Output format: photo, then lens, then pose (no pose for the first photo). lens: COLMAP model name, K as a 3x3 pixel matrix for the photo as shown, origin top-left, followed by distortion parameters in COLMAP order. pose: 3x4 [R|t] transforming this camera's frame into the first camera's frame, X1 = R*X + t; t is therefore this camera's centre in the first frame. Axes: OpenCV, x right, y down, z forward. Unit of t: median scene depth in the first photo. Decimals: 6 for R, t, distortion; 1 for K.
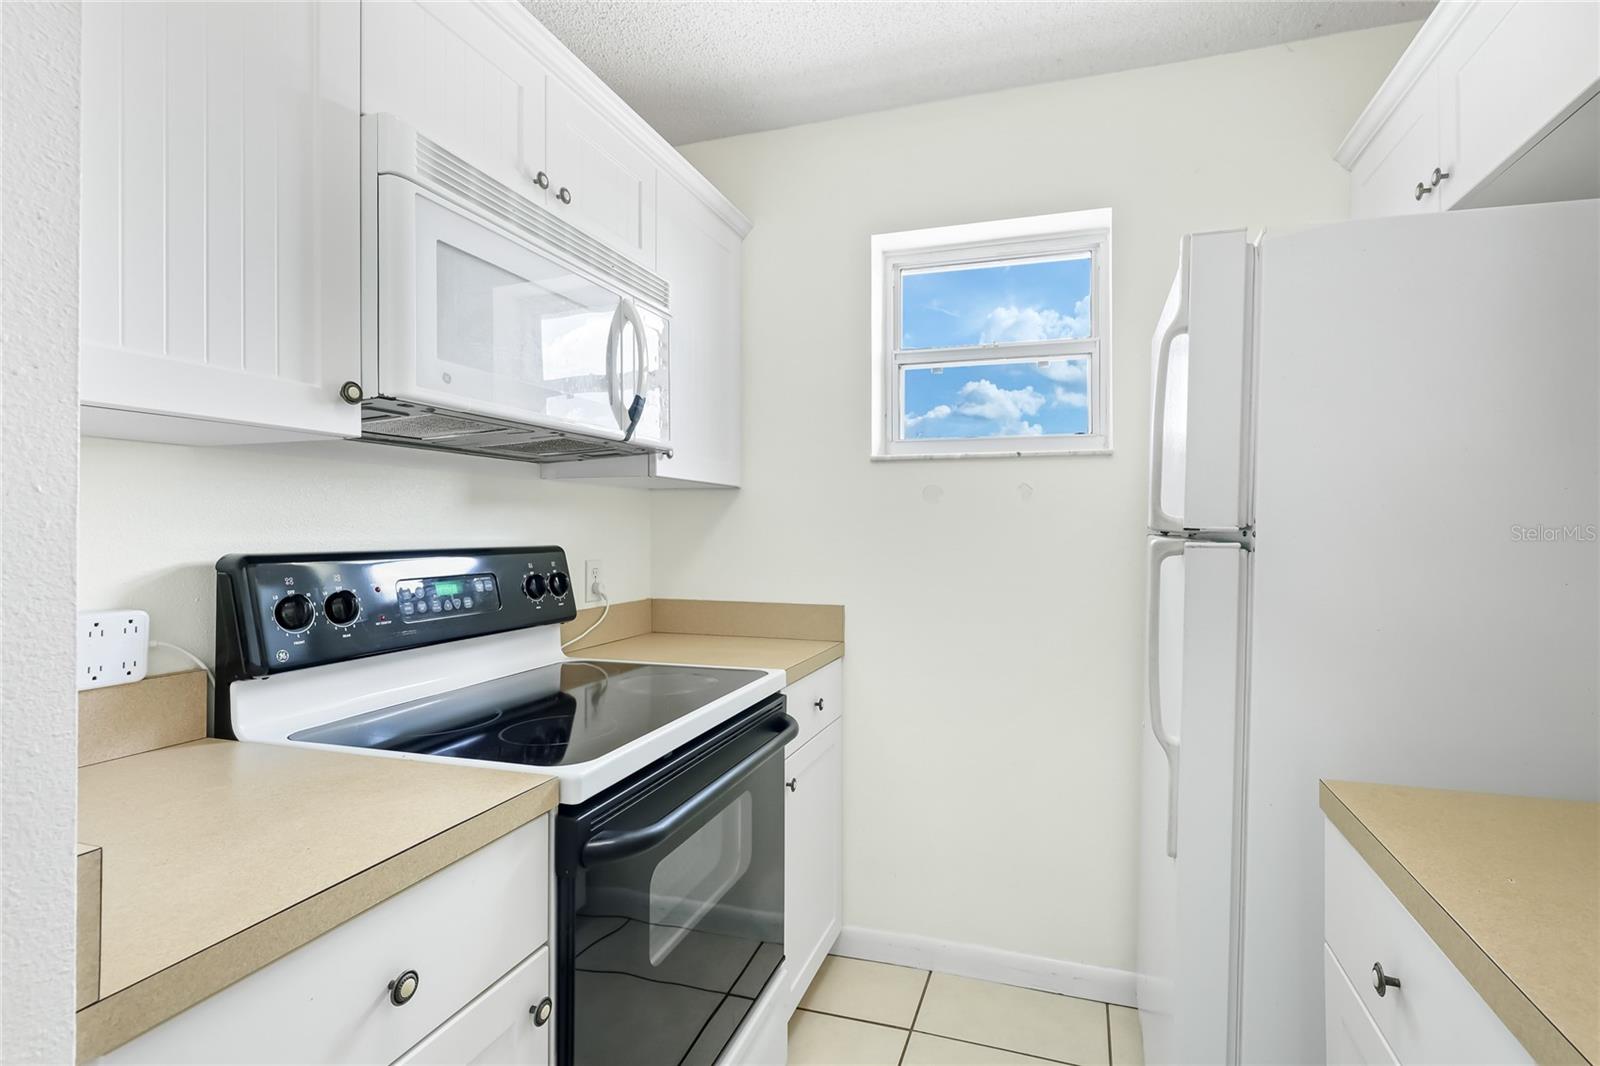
lens RADIAL K [[729.1, 0, 857.8], [0, 729.1, 518.1], [0, 0, 1]] dist [-0.003119, -0.000064]
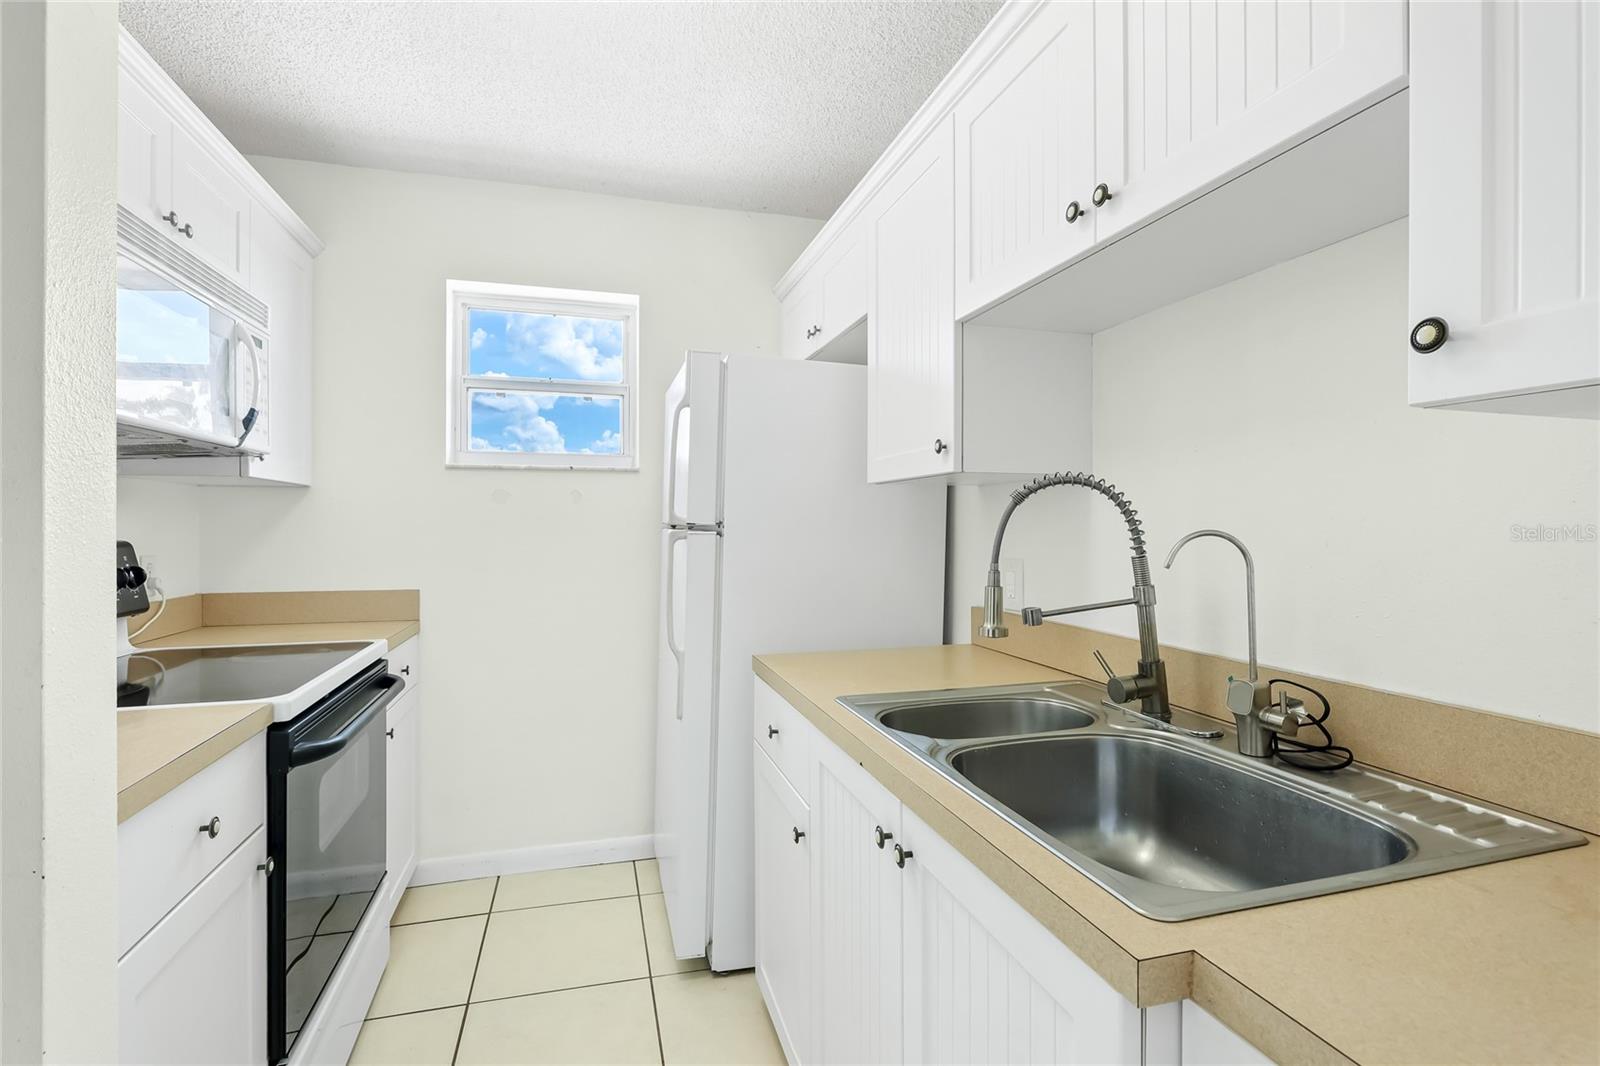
lens RADIAL K [[730.5, 0, 767.1], [0, 730.5, 525.7], [0, 0, 1]] dist [0.000134, -0.000190]
pose [[0.858811, -0.001335, 0.512292, -0.174868], [-0.006101, 0.999899, 0.012832, -0.002115], [-0.512257, -0.014146, 0.858716, -0.369777]]
